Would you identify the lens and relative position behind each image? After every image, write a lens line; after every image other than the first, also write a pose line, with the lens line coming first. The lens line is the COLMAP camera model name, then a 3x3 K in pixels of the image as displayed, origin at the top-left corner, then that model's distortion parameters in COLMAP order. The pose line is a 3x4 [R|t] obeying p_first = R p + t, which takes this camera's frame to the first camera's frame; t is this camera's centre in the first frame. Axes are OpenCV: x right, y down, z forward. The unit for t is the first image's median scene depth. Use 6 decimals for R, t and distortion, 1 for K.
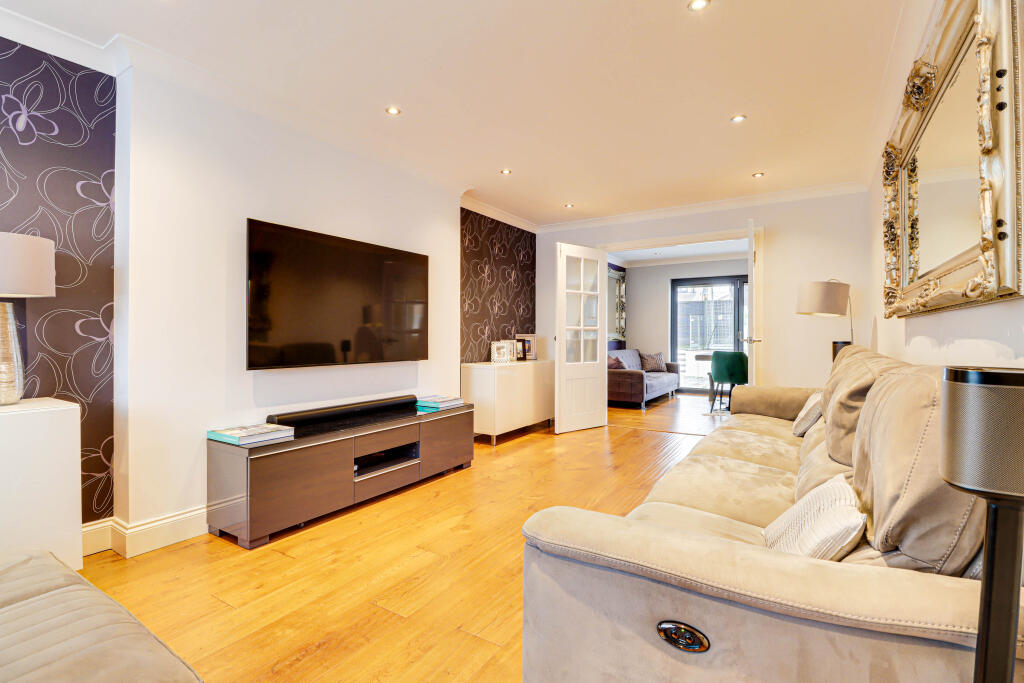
lens RADIAL K [[493.8, 0, 516.0], [0, 493.8, 340.9], [0, 0, 1]] dist [-0.002823, -0.002355]
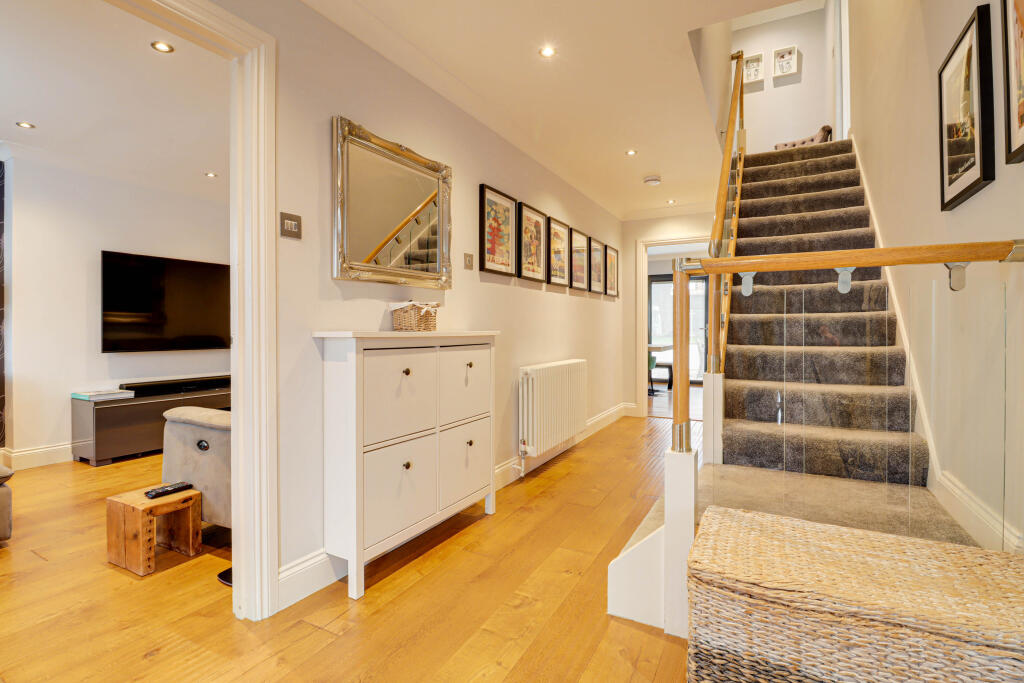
lens RADIAL K [[493.8, 0, 508.9], [0, 493.8, 335.7], [0, 0, 1]] dist [-0.002823, -0.002355]
pose [[0.998180, -0.003586, 0.060204, 0.609883], [0.003304, 0.999983, 0.004789, 0.004512], [-0.060220, -0.004582, 0.998175, -0.574329]]
